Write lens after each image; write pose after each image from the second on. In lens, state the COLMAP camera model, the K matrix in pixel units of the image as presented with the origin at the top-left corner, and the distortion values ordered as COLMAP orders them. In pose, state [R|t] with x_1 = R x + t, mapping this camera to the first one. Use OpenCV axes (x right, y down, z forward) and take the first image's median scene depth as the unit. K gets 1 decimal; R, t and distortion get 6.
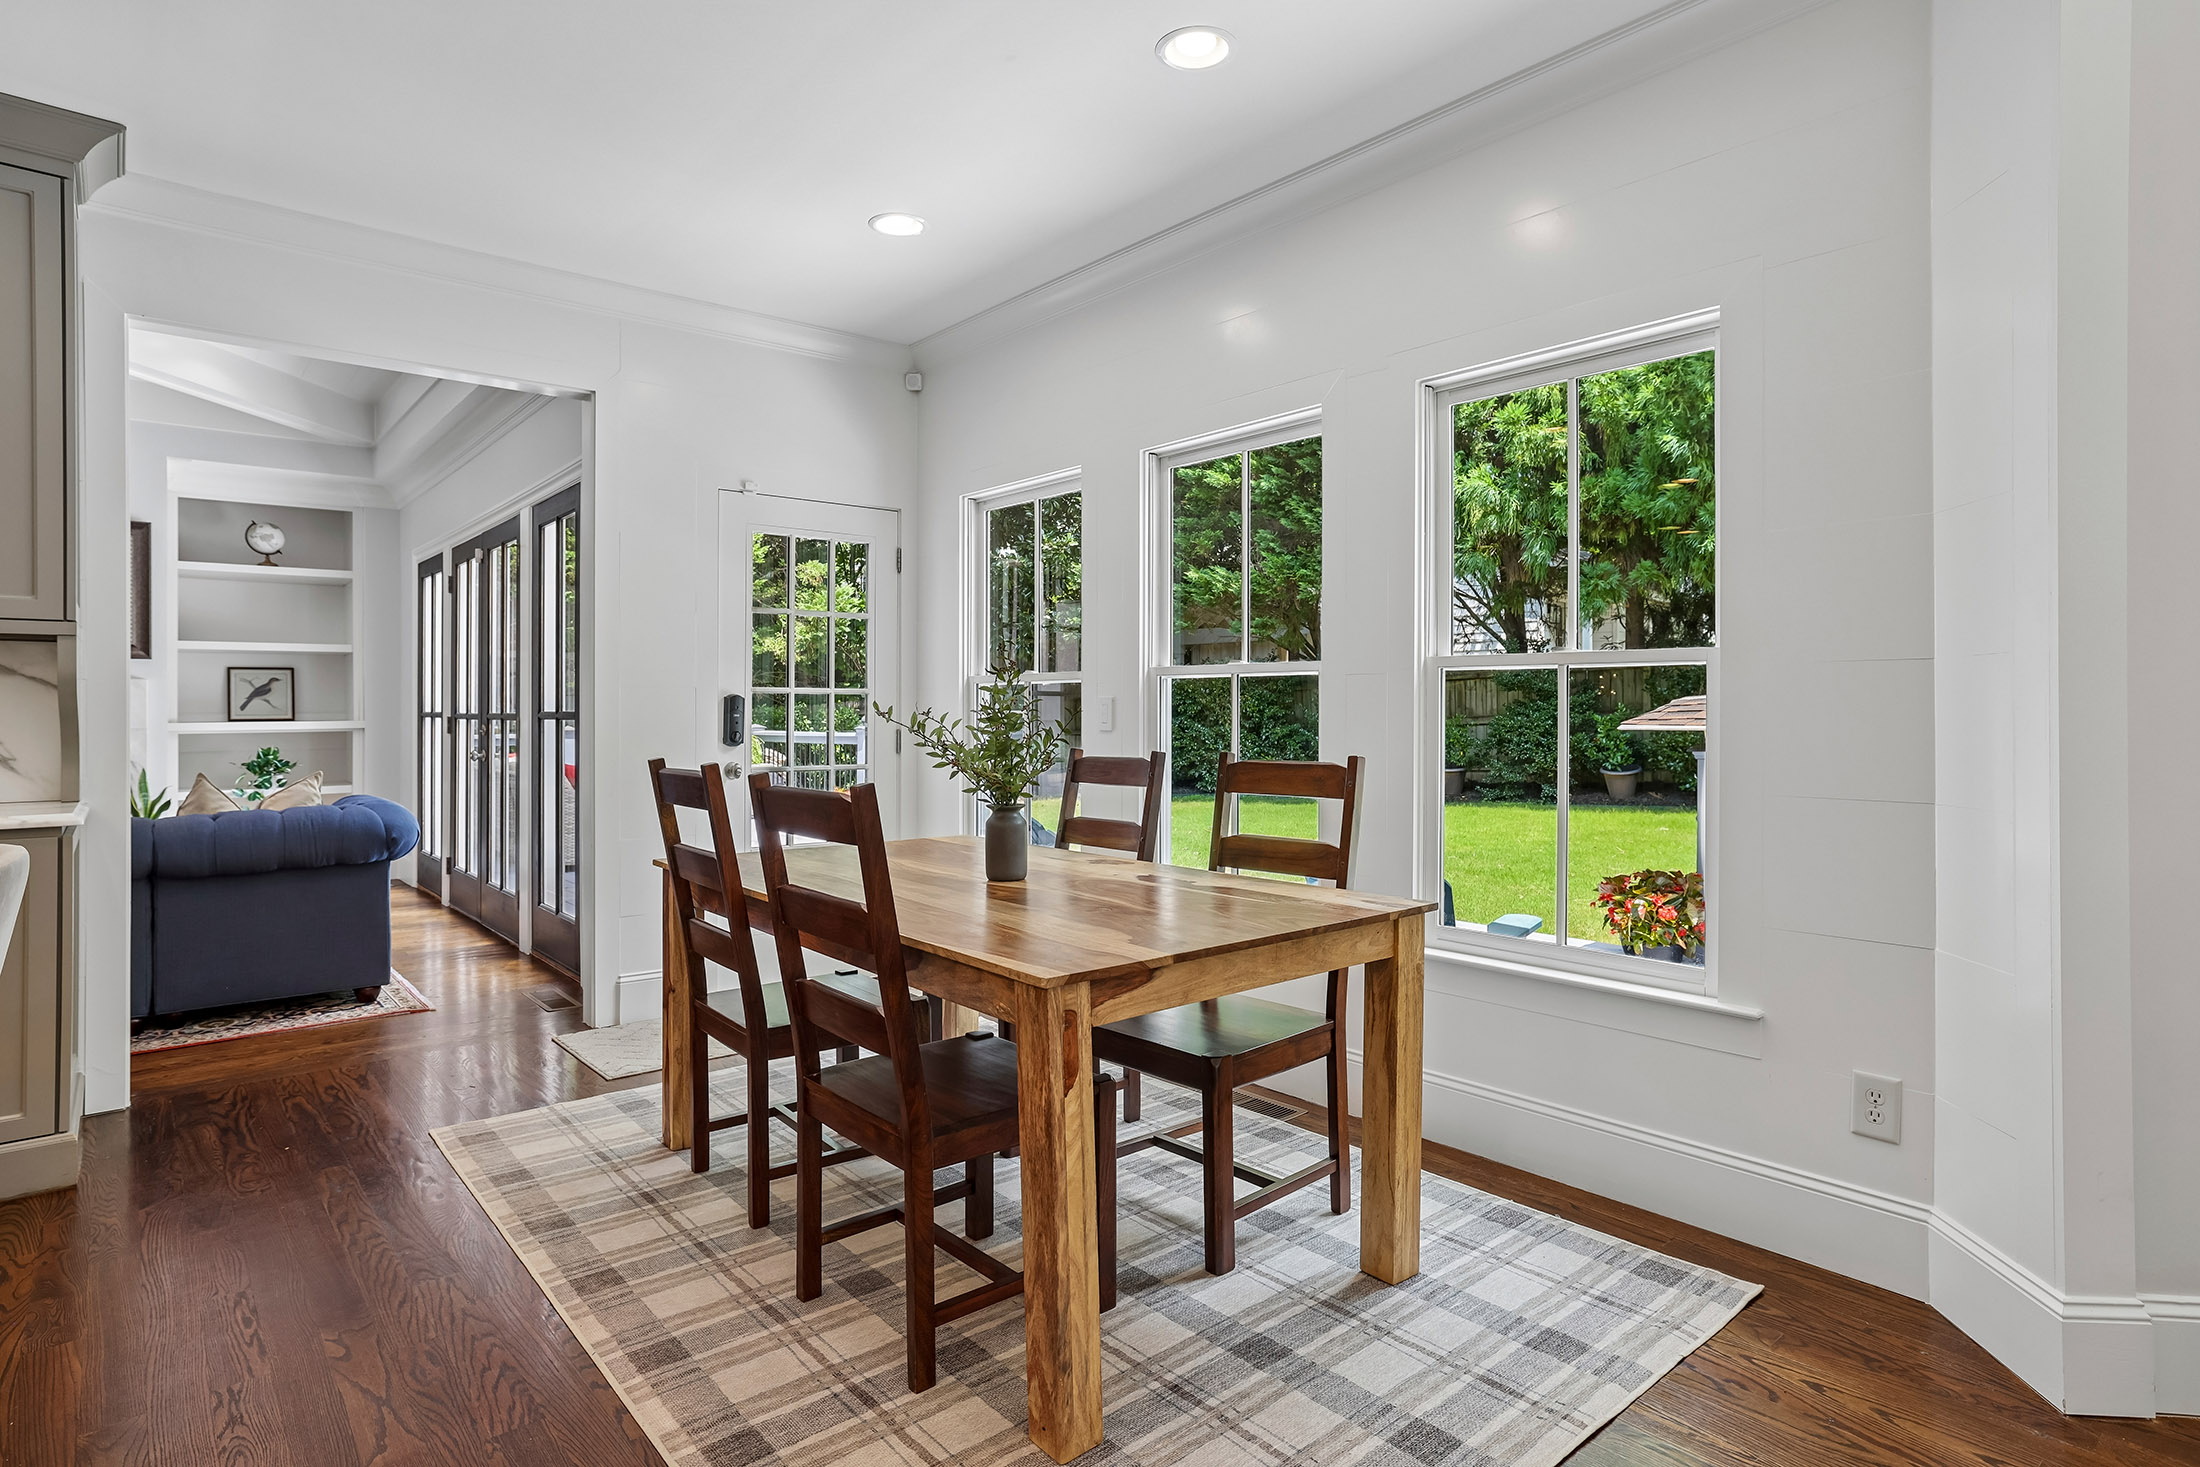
lens RADIAL K [[1172.9, 0, 1097.7], [0, 1172.9, 700.8], [0, 0, 1]] dist [-0.062091, 0.045123]
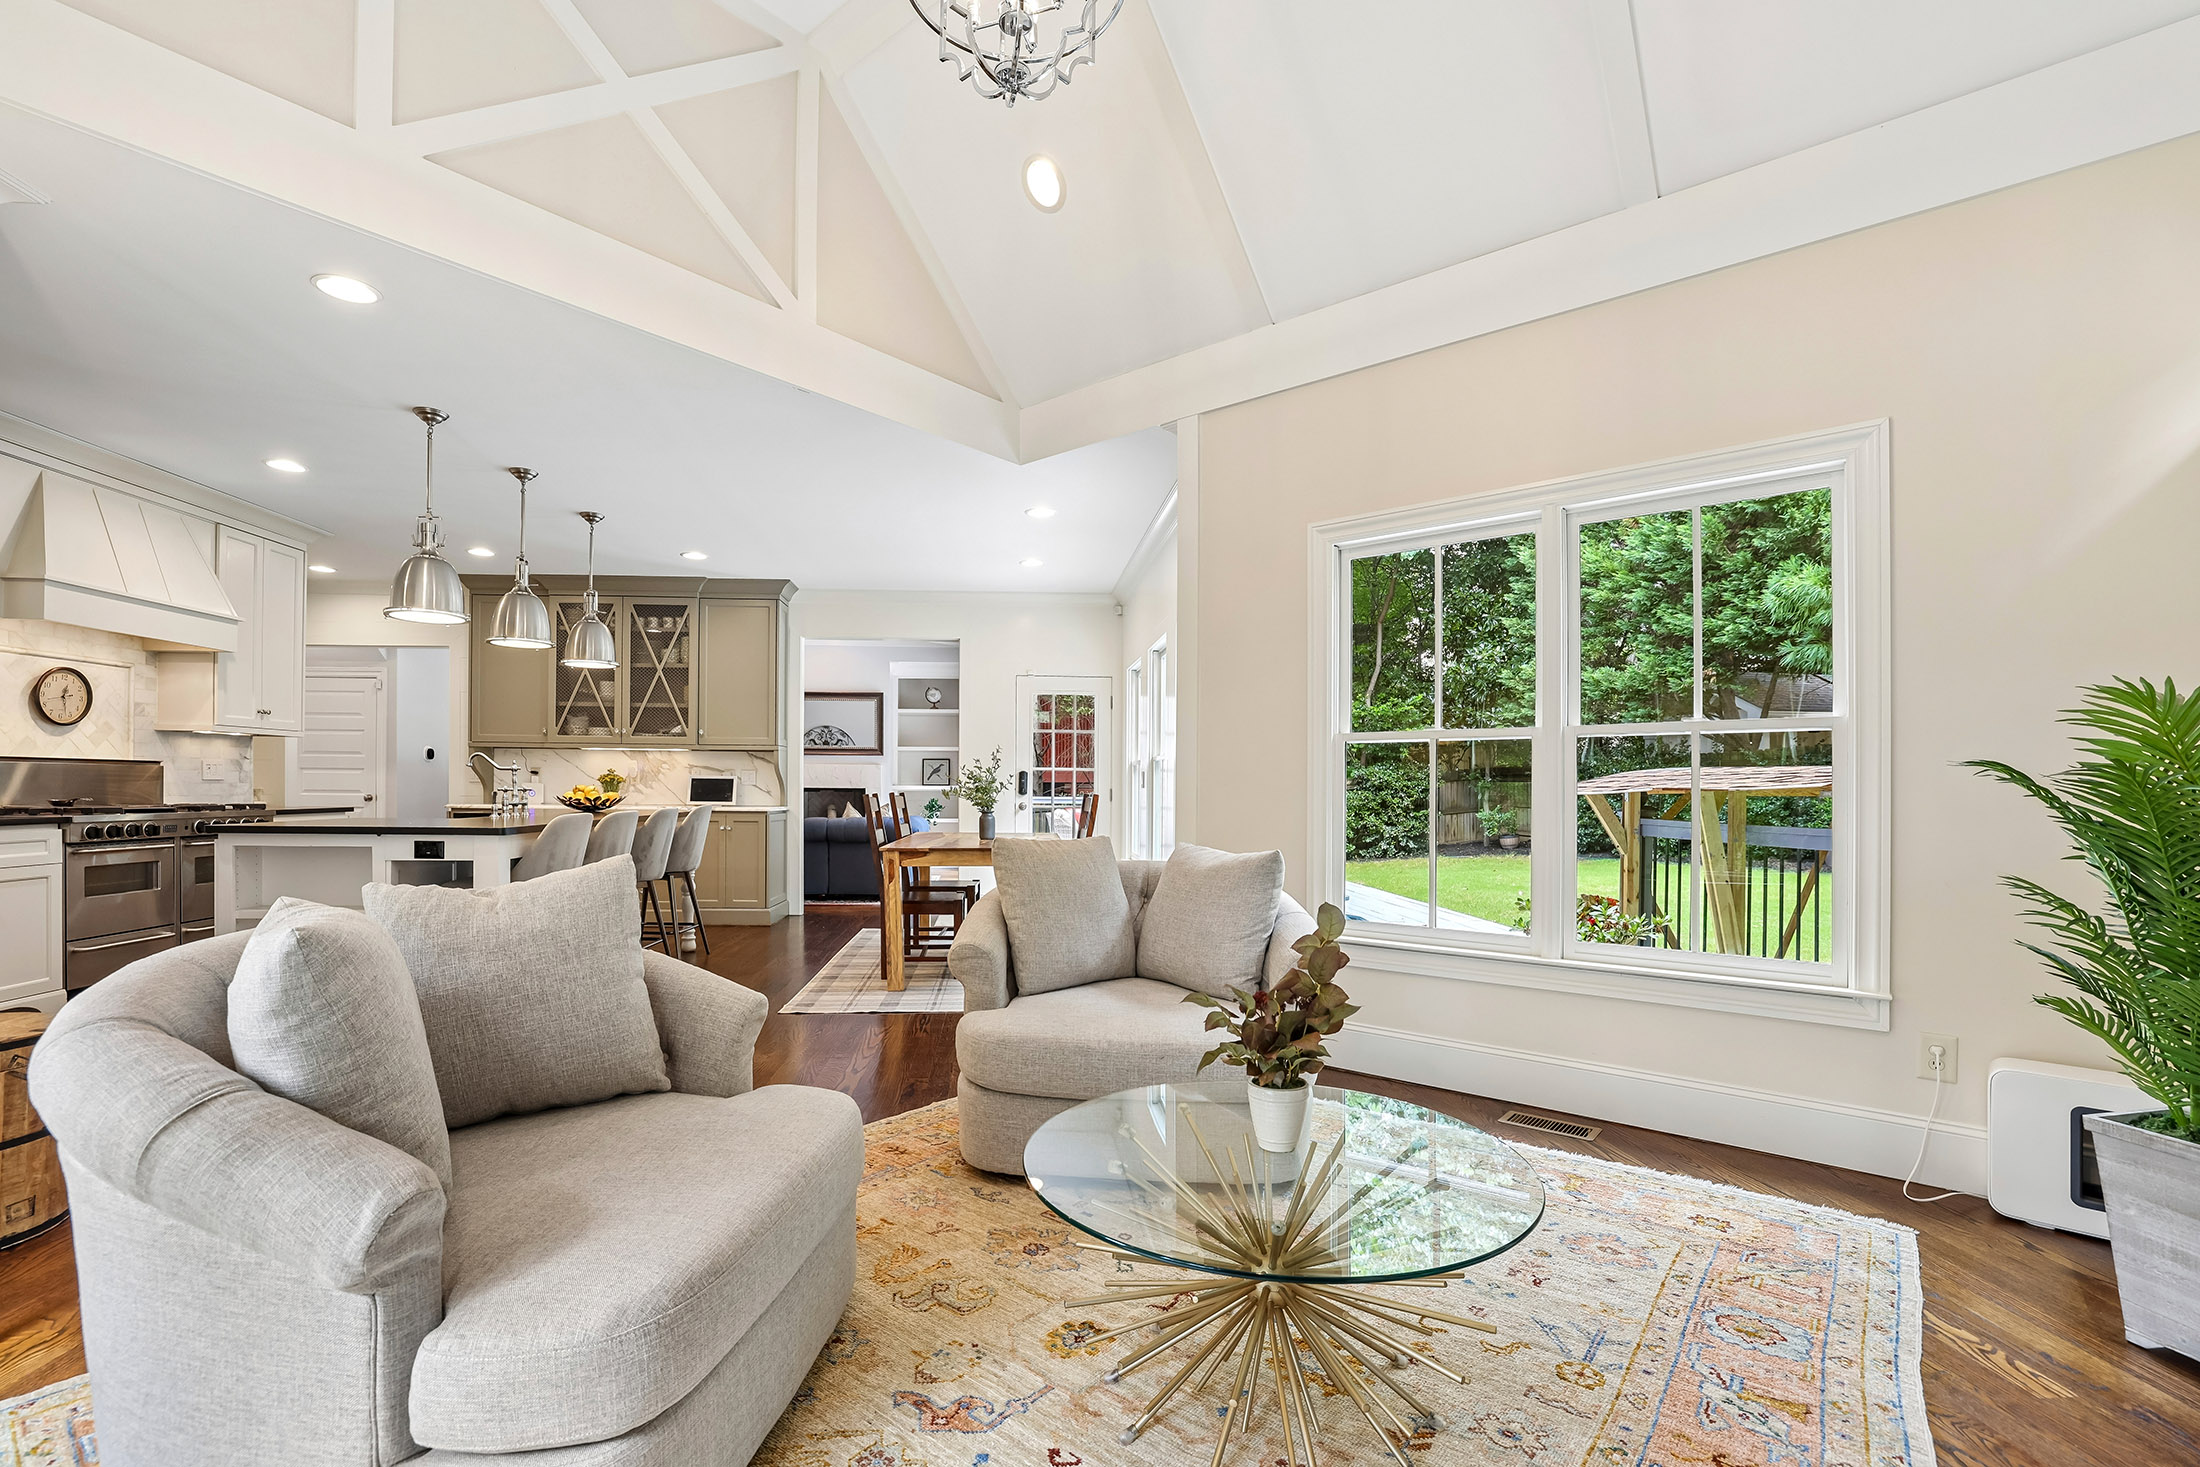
lens RADIAL K [[938.0, 0, 1095.9], [0, 938.0, 776.0], [0, 0, 1]] dist [-0.028295, 0.000554]
pose [[0.825451, -0.000036, -0.564474, 0.476448], [-0.001899, 0.999994, -0.002841, 0.005209], [0.564471, 0.003417, 0.825446, -0.216863]]
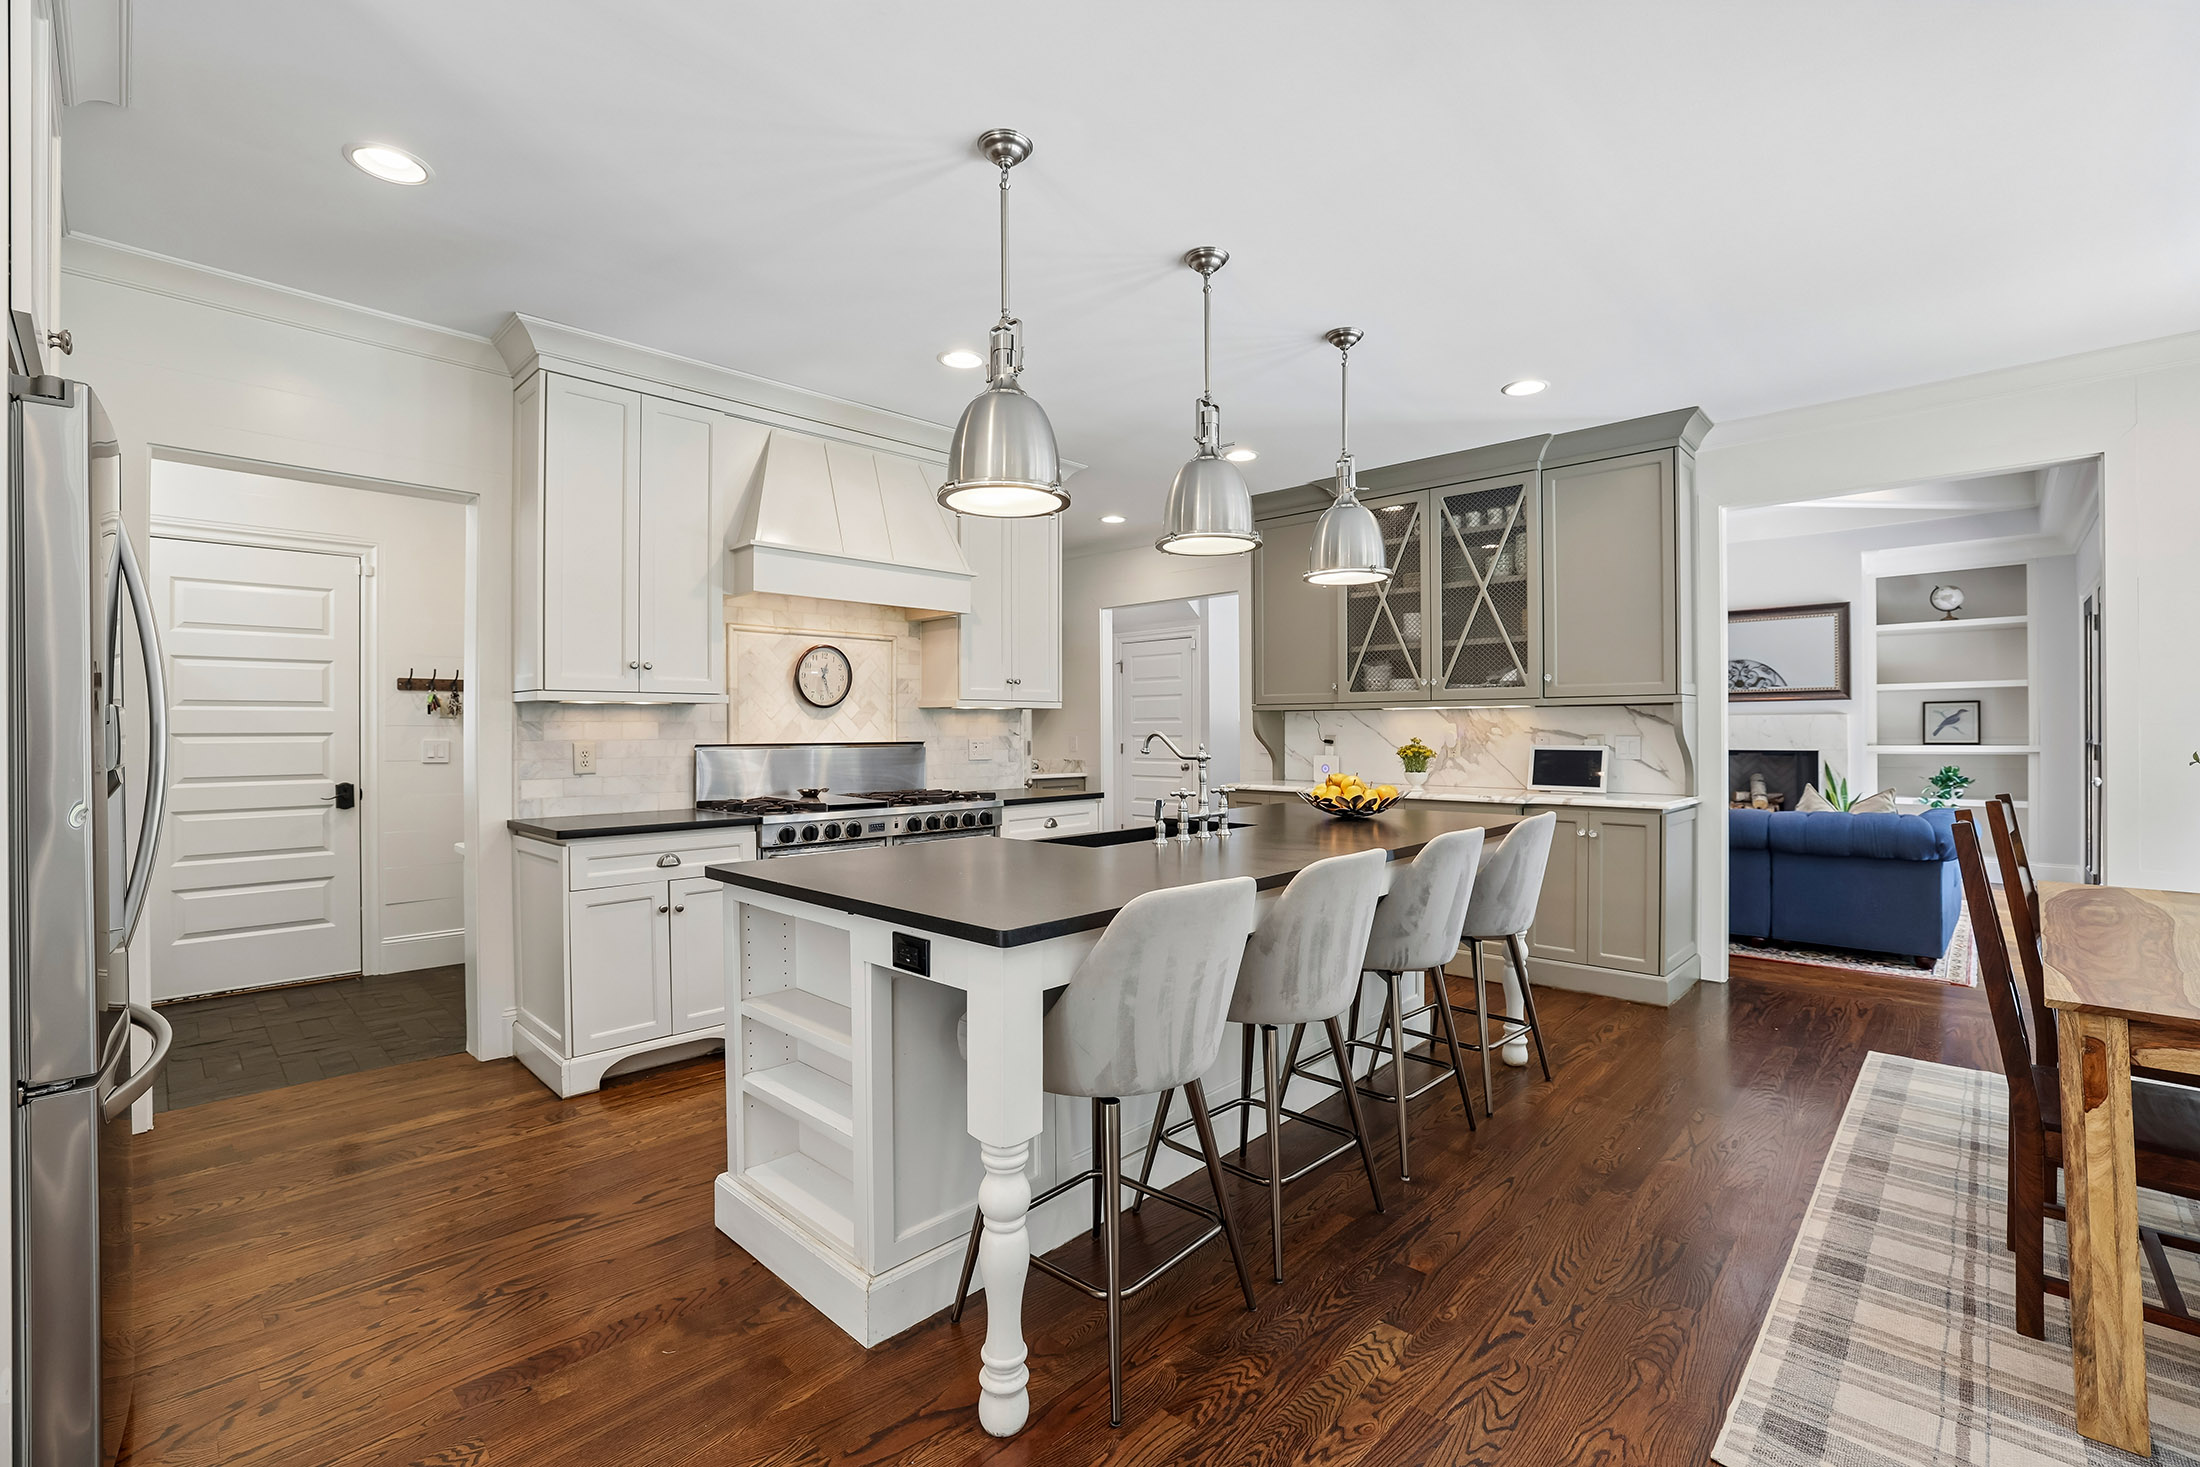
lens RADIAL K [[927.0, 0, 1098.7], [0, 927.0, 738.3], [0, 0, 1]] dist [-0.024266, 0.000649]
pose [[0.091836, 0.008288, -0.995740, 0.183953], [0.012880, 0.999872, 0.009510, -0.011472], [0.995691, -0.013698, 0.091718, -0.009444]]
